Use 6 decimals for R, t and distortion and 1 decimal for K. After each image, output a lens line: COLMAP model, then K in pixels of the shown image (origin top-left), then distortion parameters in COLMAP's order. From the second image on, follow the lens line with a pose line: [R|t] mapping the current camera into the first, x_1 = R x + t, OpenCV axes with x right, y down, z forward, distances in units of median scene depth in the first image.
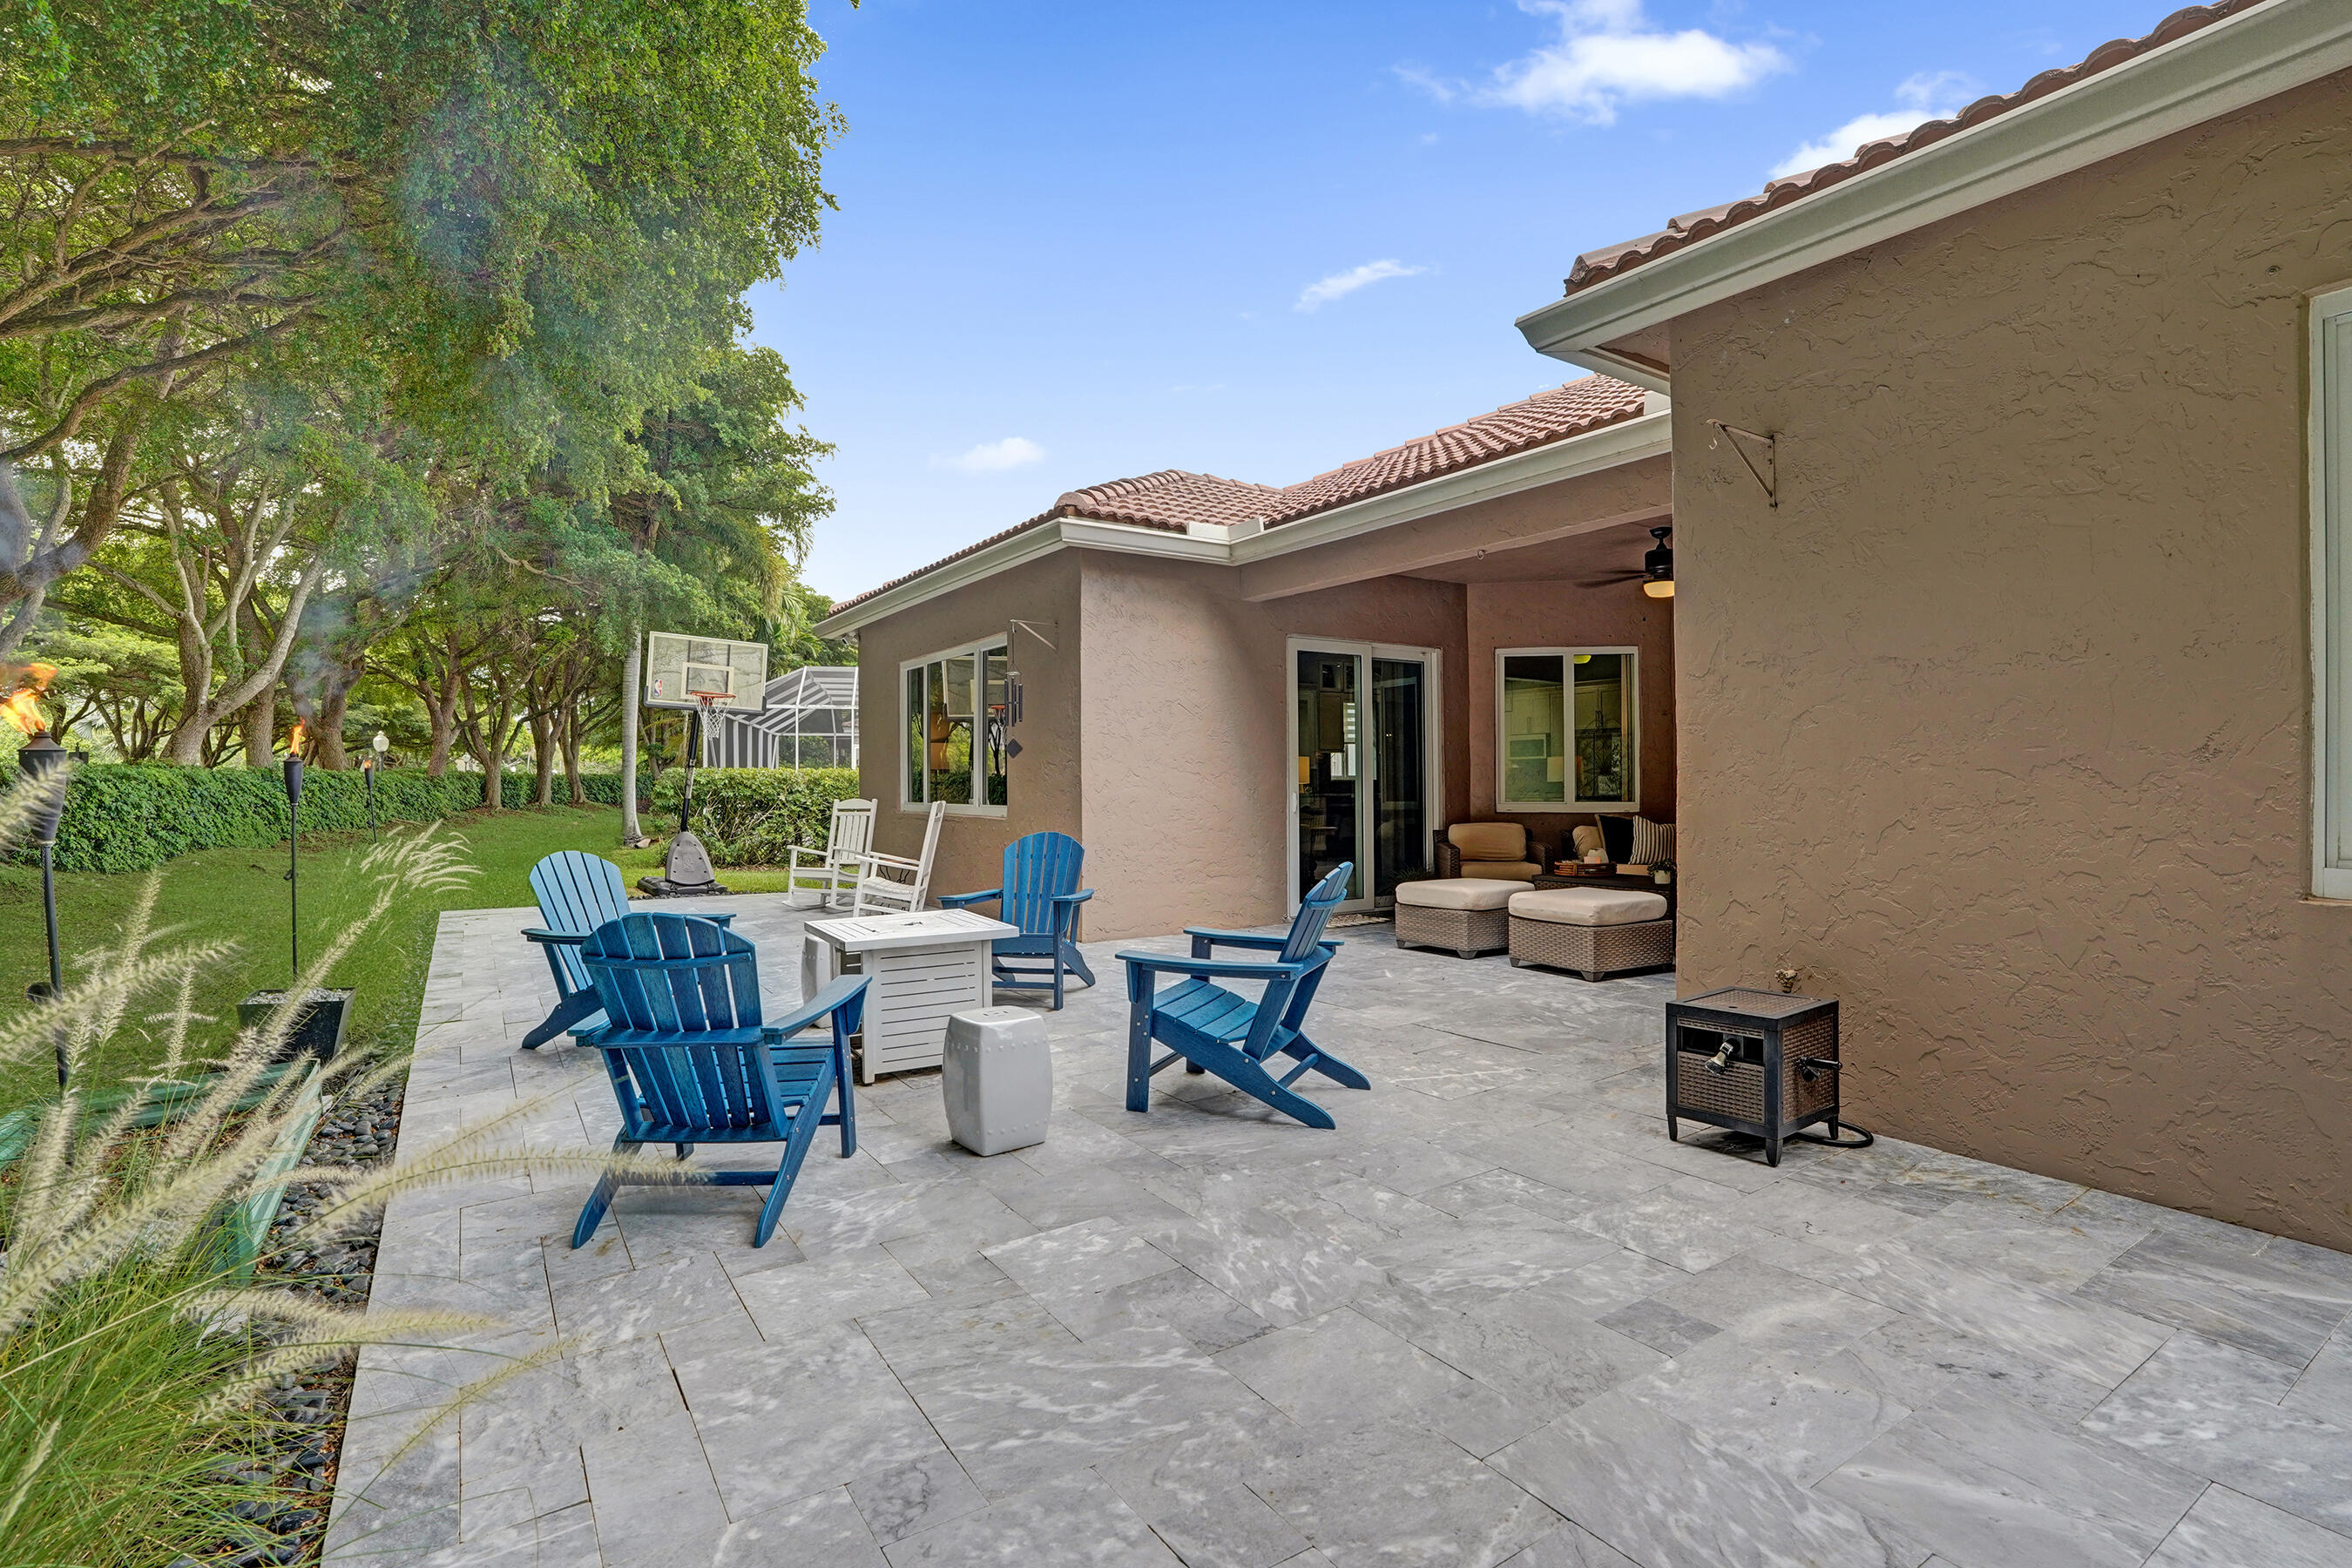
lens RADIAL K [[1108.7, 0, 1159.6], [0, 1108.7, 780.2], [0, 0, 1]] dist [-0.009522, 0.003388]
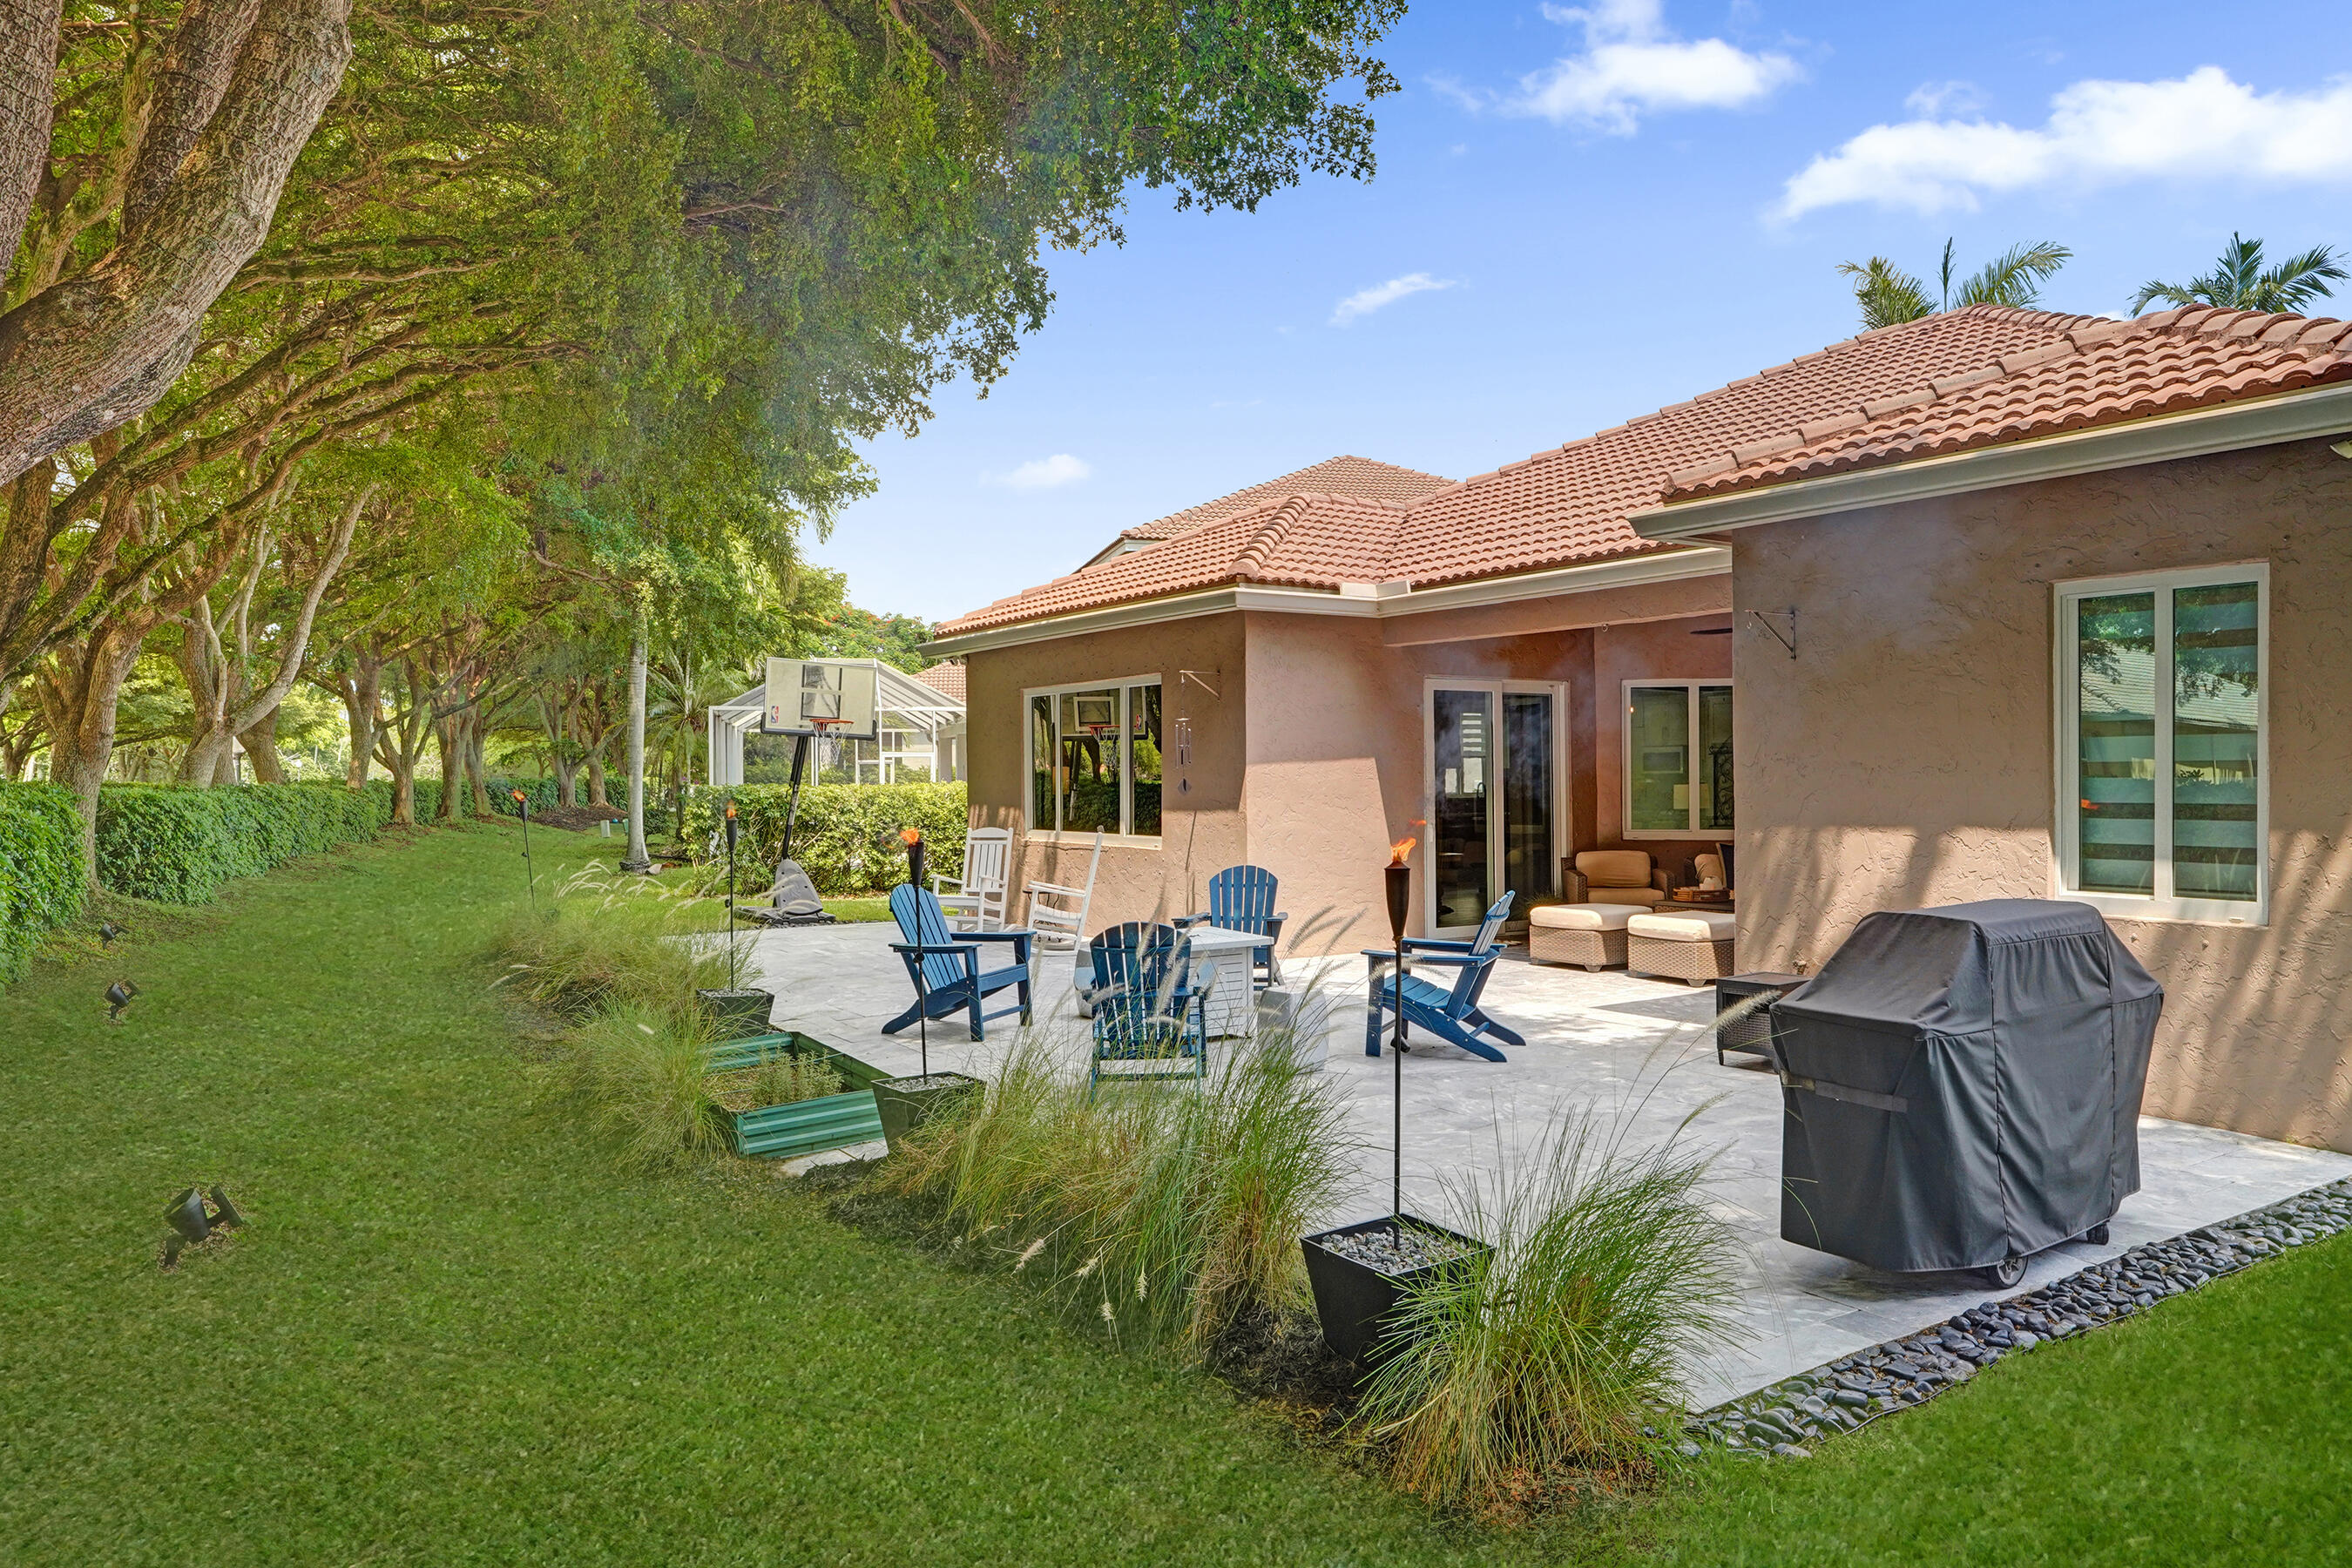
lens RADIAL K [[1555.1, 0, 1176.2], [0, 1555.1, 788.9], [0, 0, 1]] dist [0.043215, -0.001145]
pose [[0.999970, -0.003802, 0.006727, -0.132637], [0.003723, 0.999925, 0.011703, -0.040275], [-0.006771, -0.011677, 0.999909, -0.491167]]
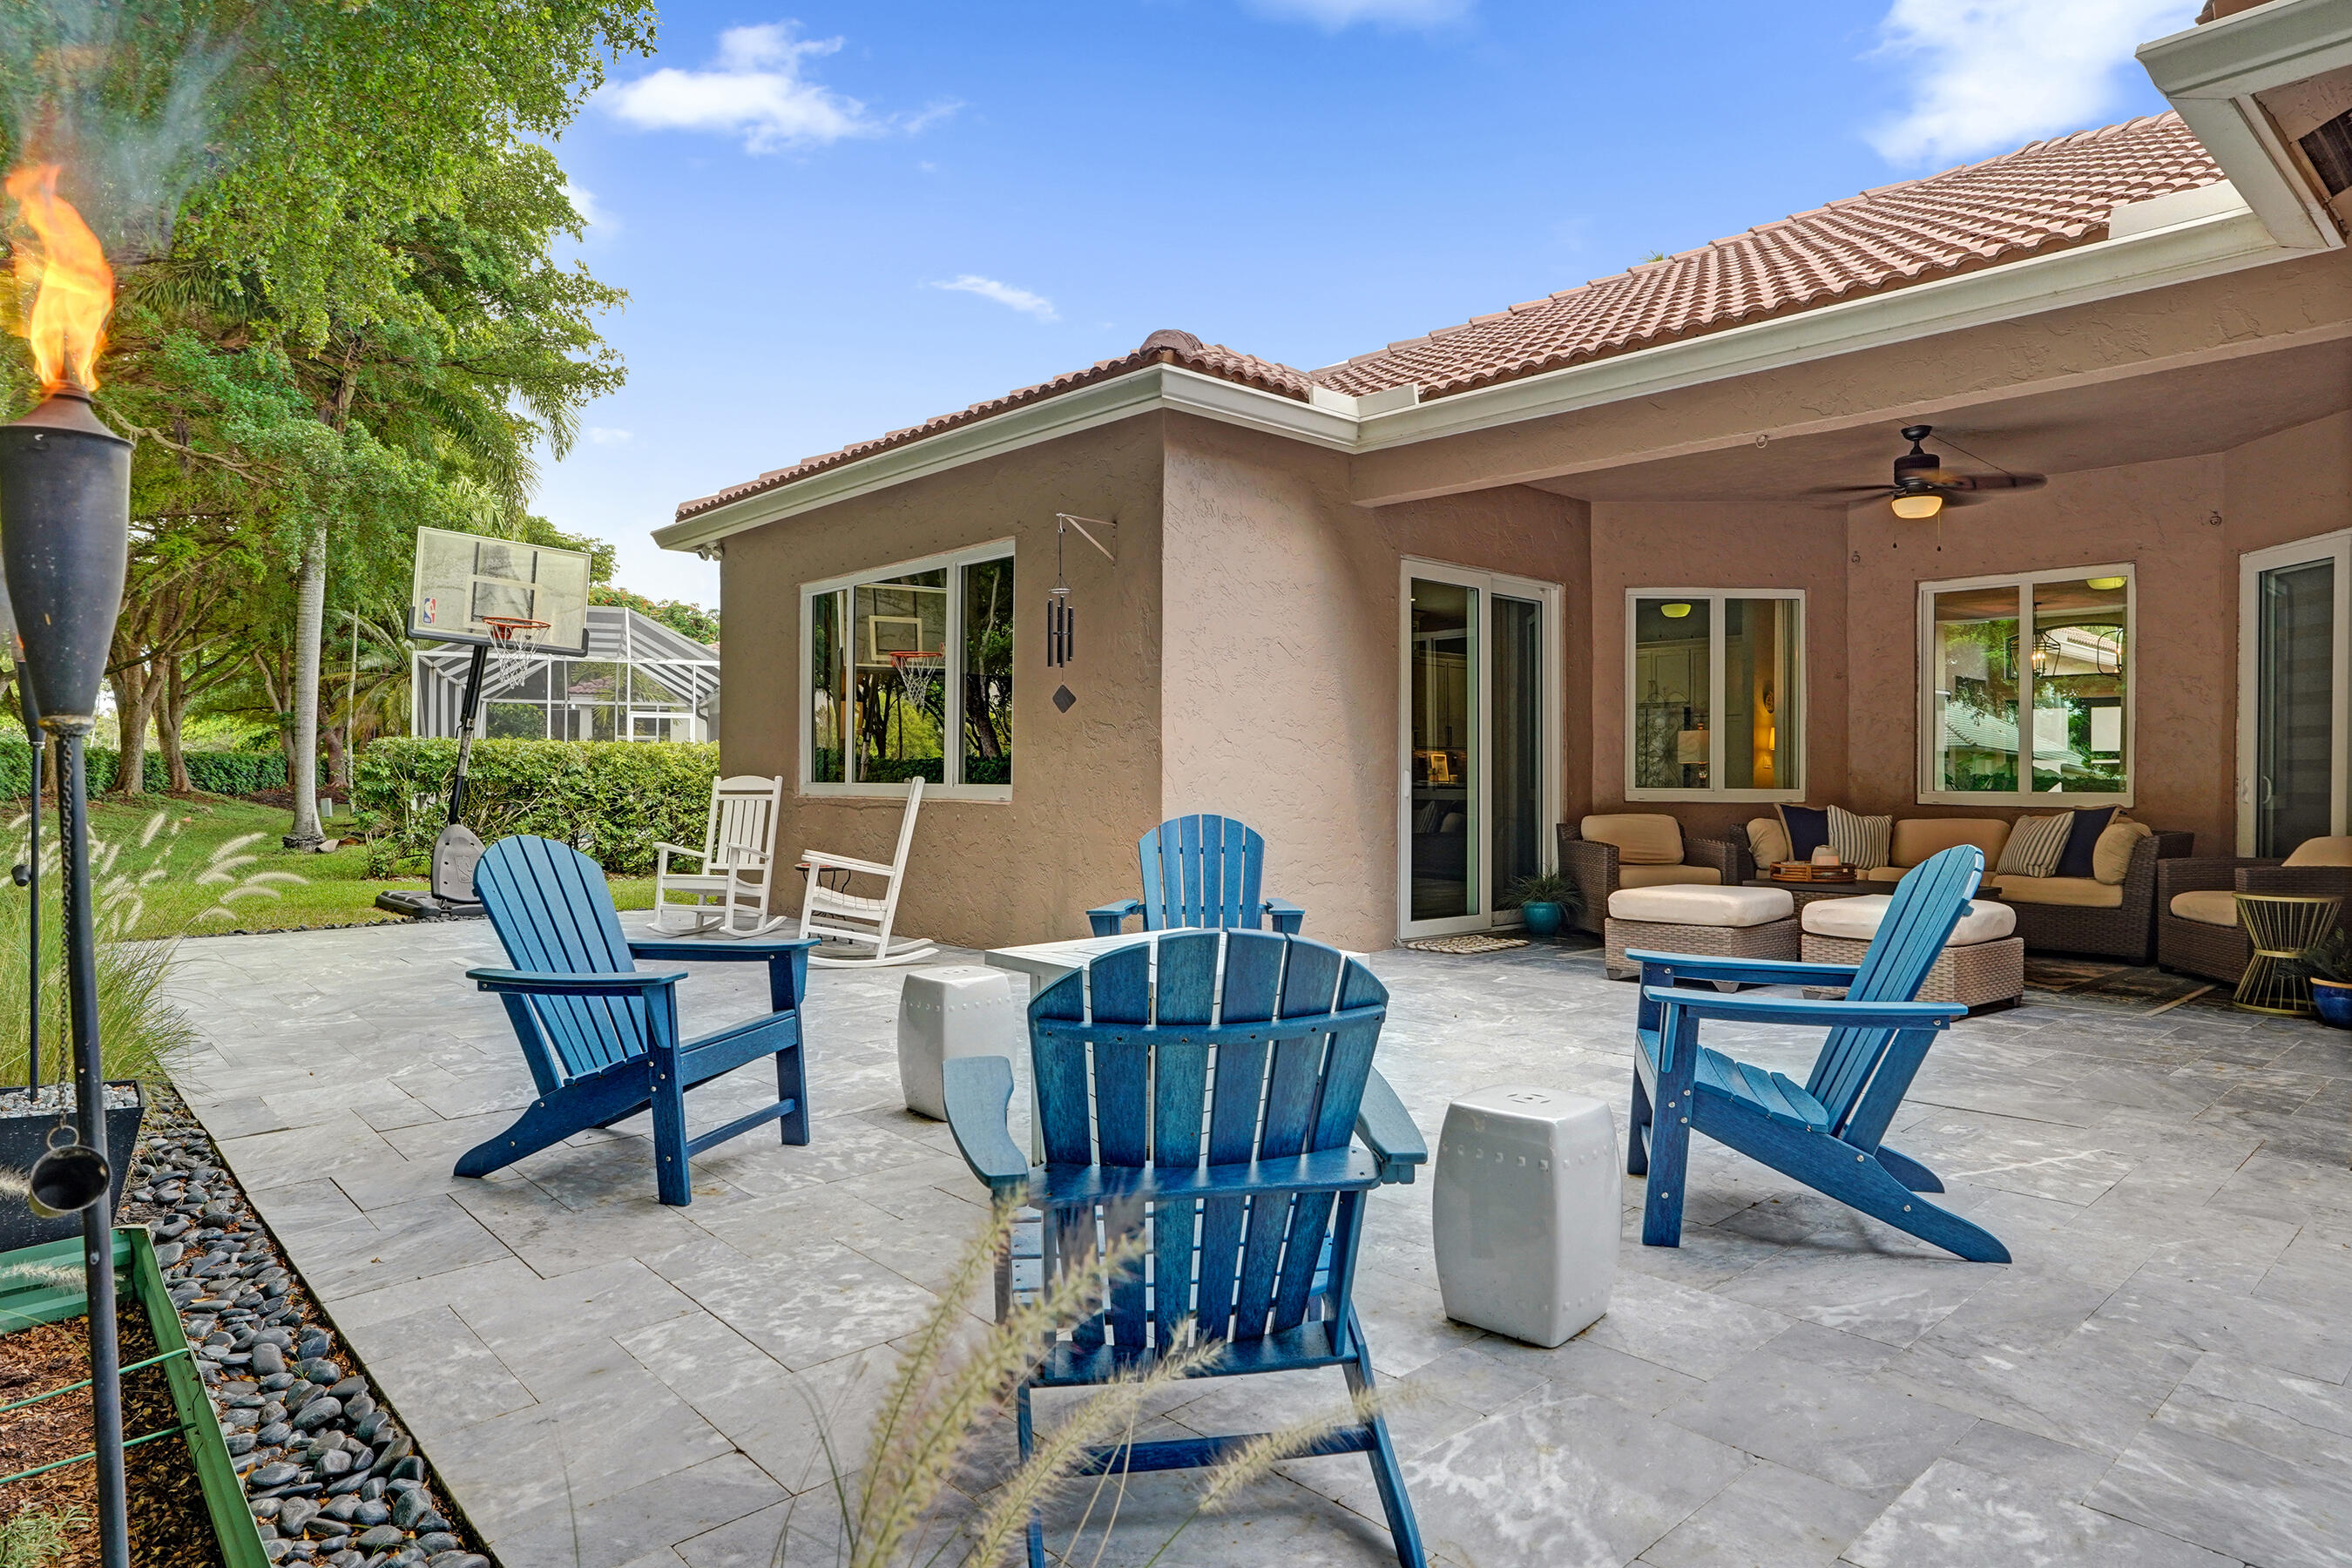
lens RADIAL K [[1367.8, 0, 1165.4], [0, 1367.8, 786.4], [0, 0, 1]] dist [-0.012531, 0.004488]
pose [[0.985828, 0.009355, 0.167496, -0.186236], [-0.010540, 0.999925, 0.006188, 0.017579], [-0.167426, -0.007865, 0.985853, 0.130517]]
